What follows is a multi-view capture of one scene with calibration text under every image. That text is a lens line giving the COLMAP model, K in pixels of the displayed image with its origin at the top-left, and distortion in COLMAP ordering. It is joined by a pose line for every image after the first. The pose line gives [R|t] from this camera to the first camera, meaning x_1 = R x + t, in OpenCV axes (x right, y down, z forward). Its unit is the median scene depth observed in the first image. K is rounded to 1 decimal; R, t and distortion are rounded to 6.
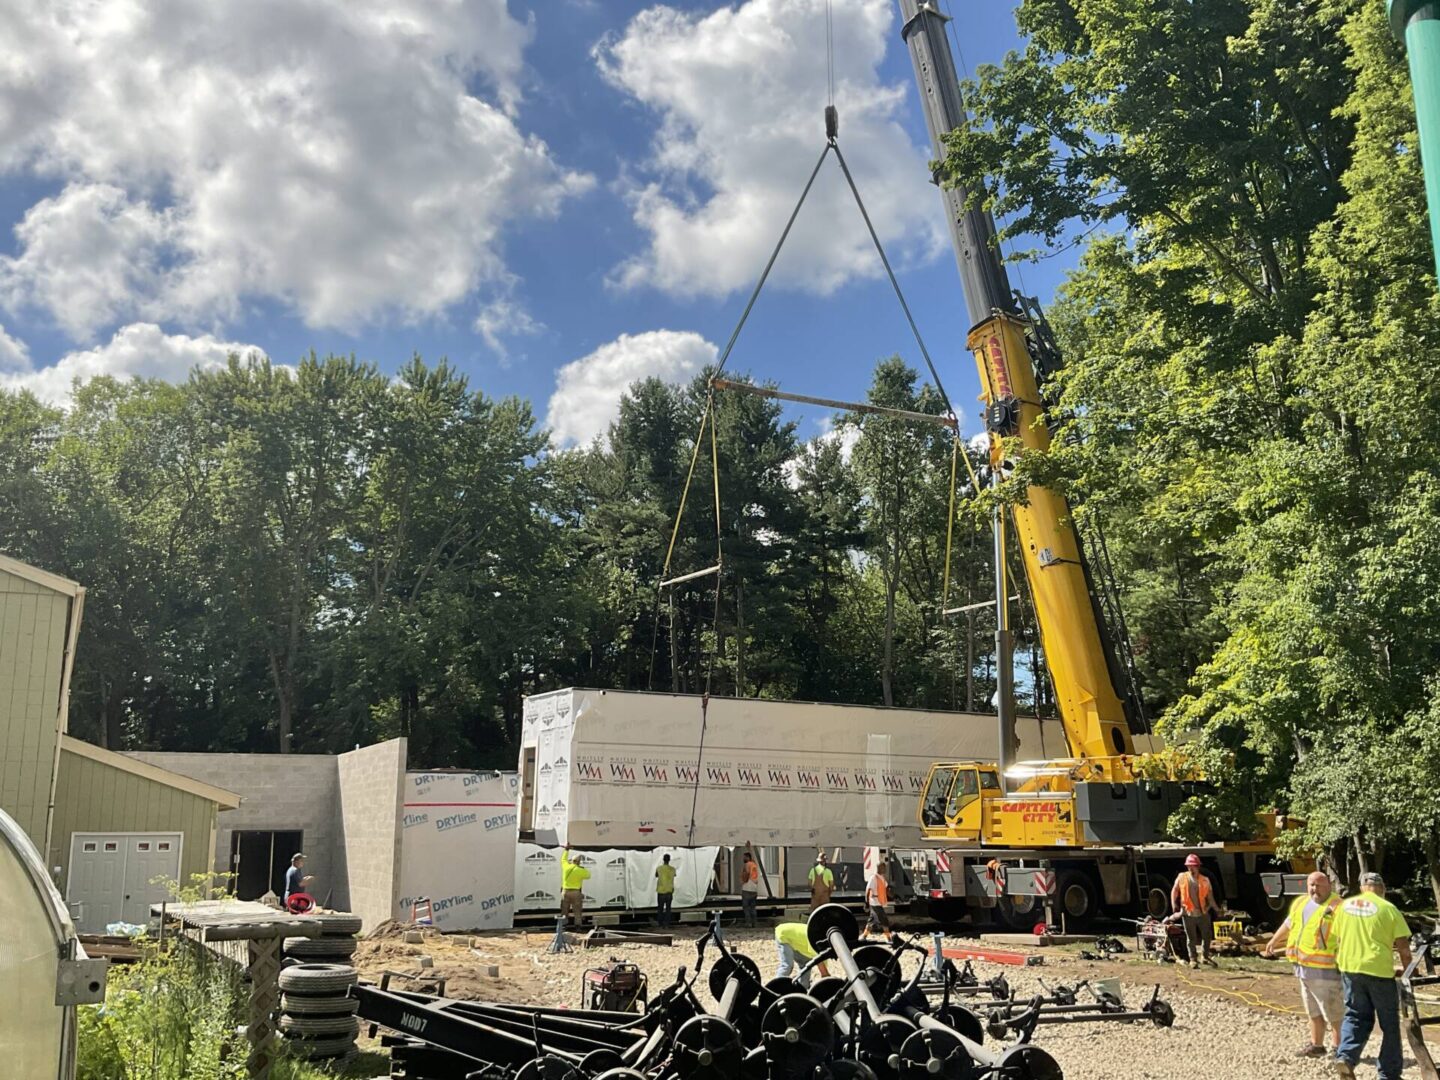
lens RADIAL K [[1321.0, 0, 720.0], [0, 1321.0, 540.0], [0, 0, 1]] dist [0.073571, -0.000947]
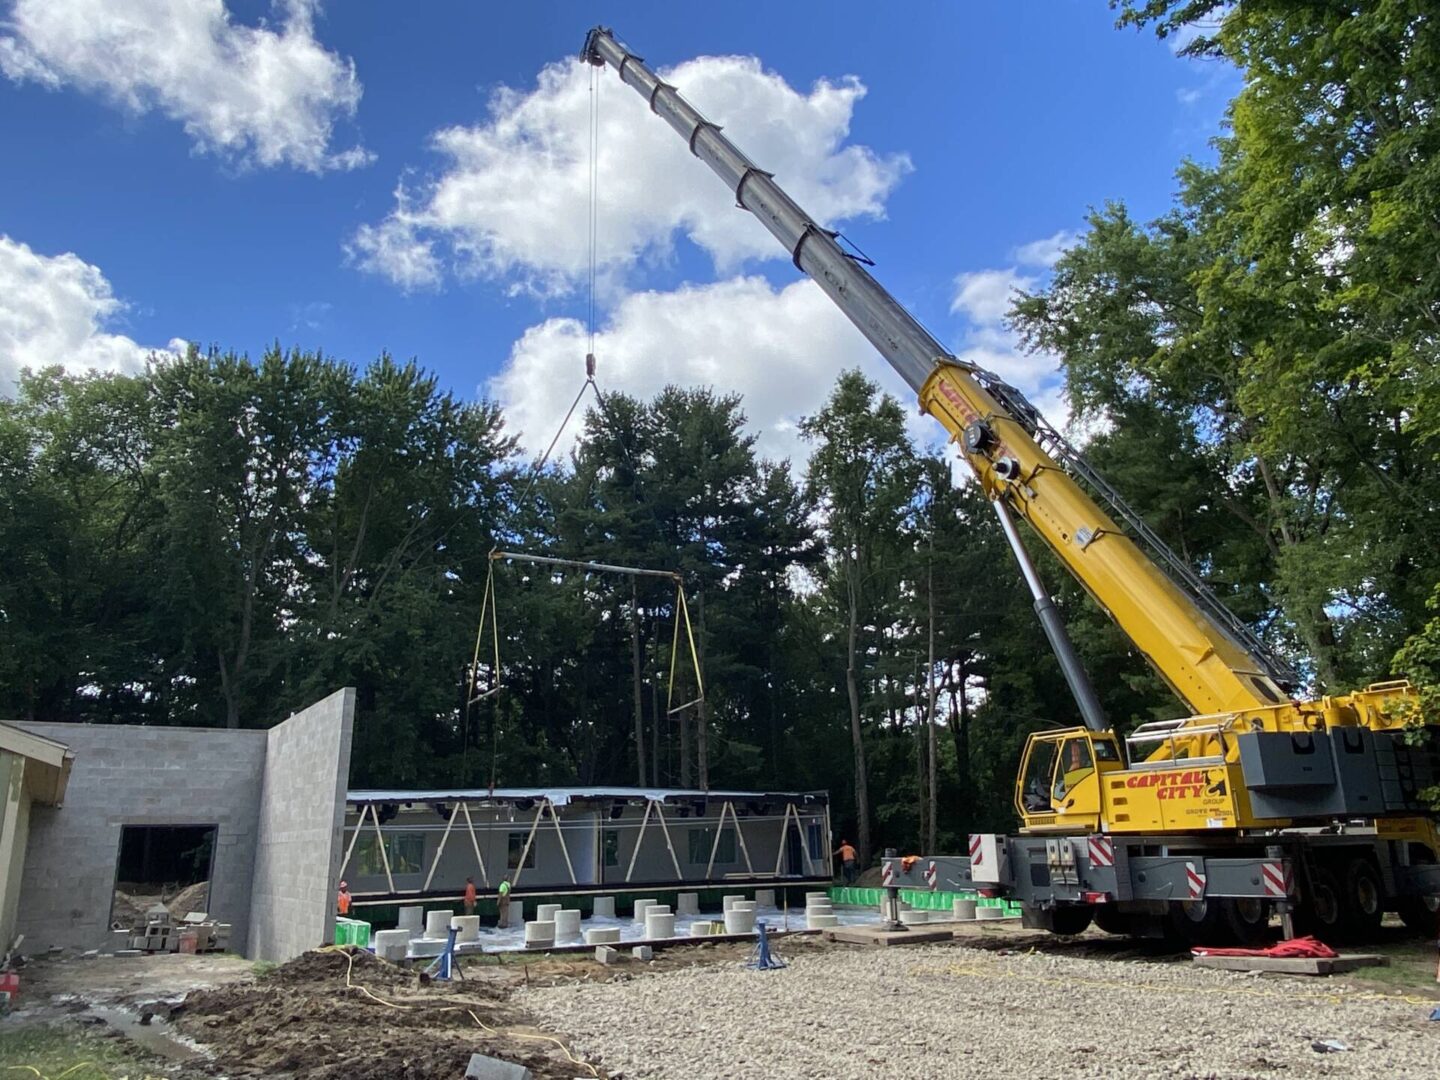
lens RADIAL K [[1069.6, 0, 723.2], [0, 1069.6, 521.6], [0, 0, 1]] dist [0.031050, -0.000677]
pose [[0.996650, 0.010684, 0.081089, -0.077845], [-0.004512, 0.997104, -0.075918, 0.093541], [-0.081666, 0.075298, 0.993811, 0.364036]]
